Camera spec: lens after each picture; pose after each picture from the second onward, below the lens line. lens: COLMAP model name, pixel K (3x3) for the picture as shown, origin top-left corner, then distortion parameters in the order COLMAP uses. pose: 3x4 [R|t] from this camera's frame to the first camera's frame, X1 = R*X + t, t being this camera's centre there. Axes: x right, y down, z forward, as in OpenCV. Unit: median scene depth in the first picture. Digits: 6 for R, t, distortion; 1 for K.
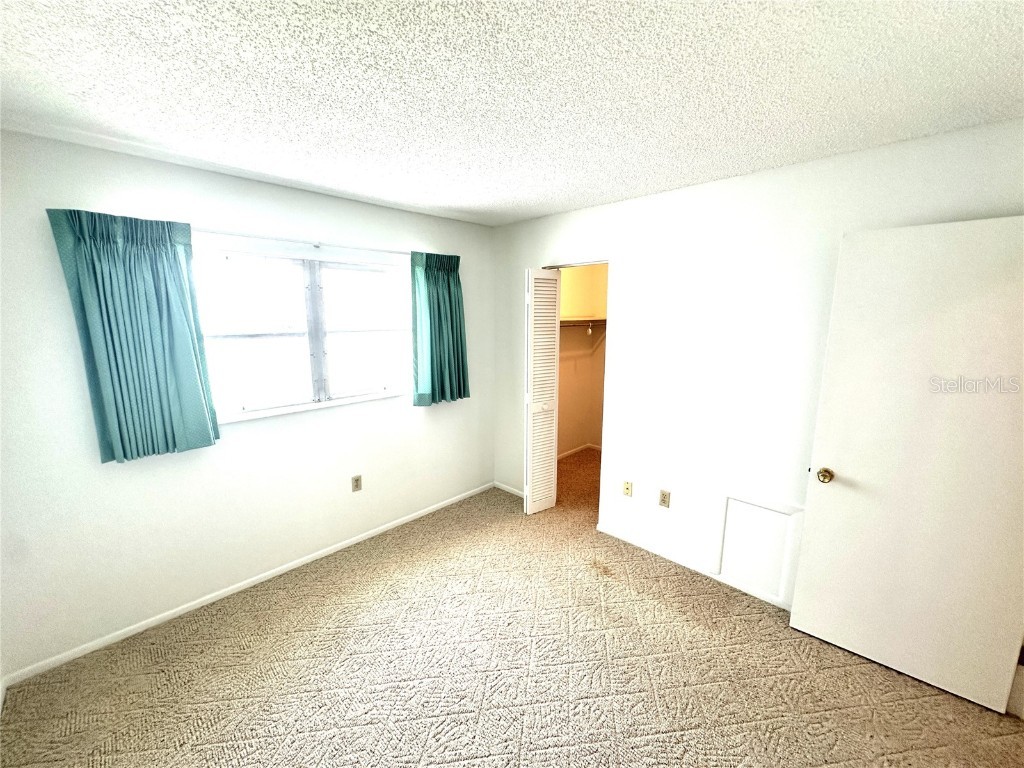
lens RADIAL K [[407.7, 0, 511.6], [0, 407.7, 382.4], [0, 0, 1]] dist [-0.004924, 0.000939]
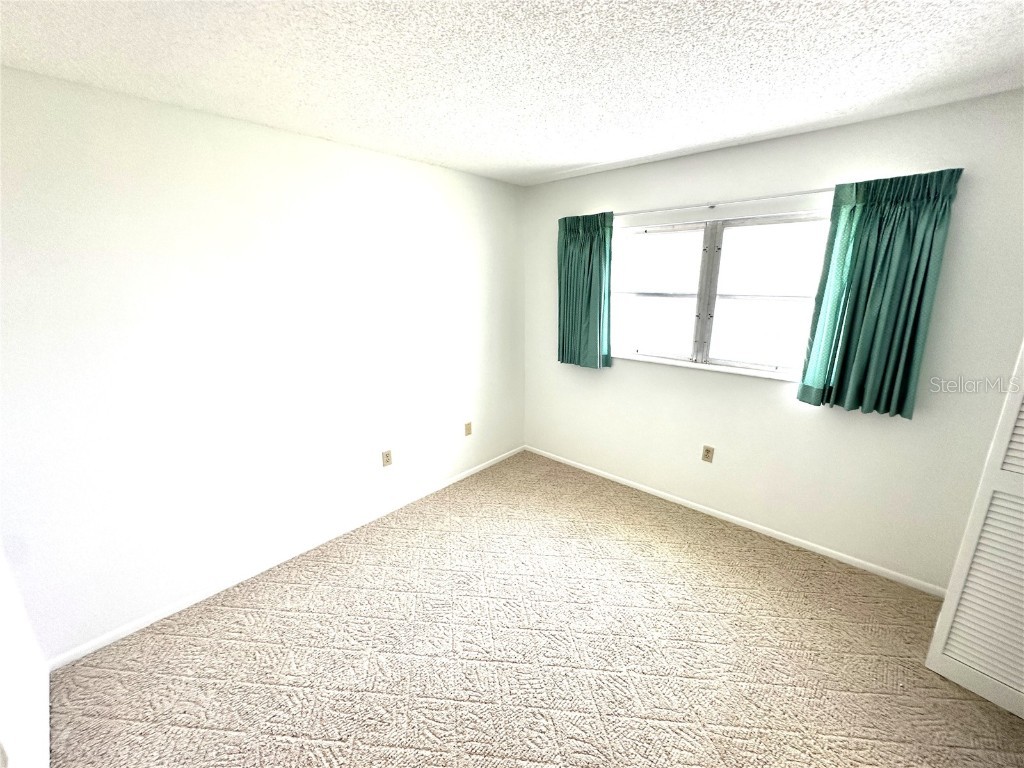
lens RADIAL K [[407.7, 0, 511.6], [0, 407.7, 382.4], [0, 0, 1]] dist [-0.004924, 0.000939]
pose [[0.036206, 0.249753, -0.967632, 0.541582], [-0.161650, 0.956980, 0.240955, -0.079374], [0.986184, 0.147694, 0.075021, 0.479713]]
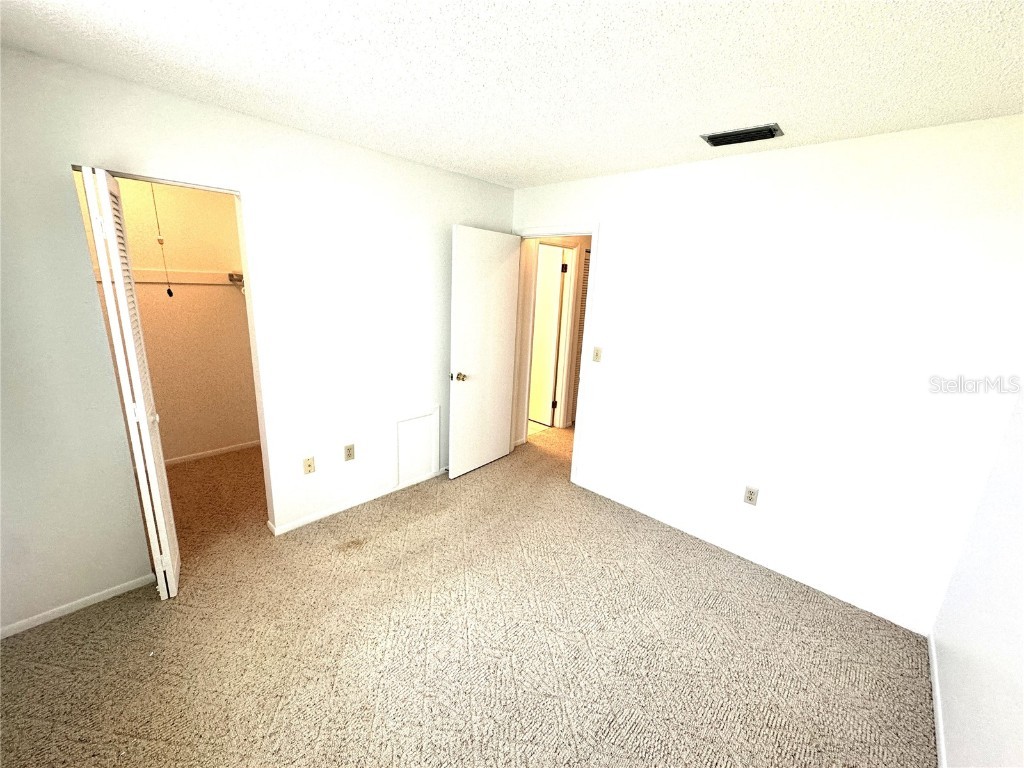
lens RADIAL K [[407.7, 0, 511.6], [0, 407.7, 382.4], [0, 0, 1]] dist [-0.004924, 0.000939]
pose [[-0.019185, -0.239839, 0.970623, -0.587650], [0.120637, 0.963154, 0.240378, -0.084725], [-0.992511, 0.121704, 0.010456, 0.552315]]
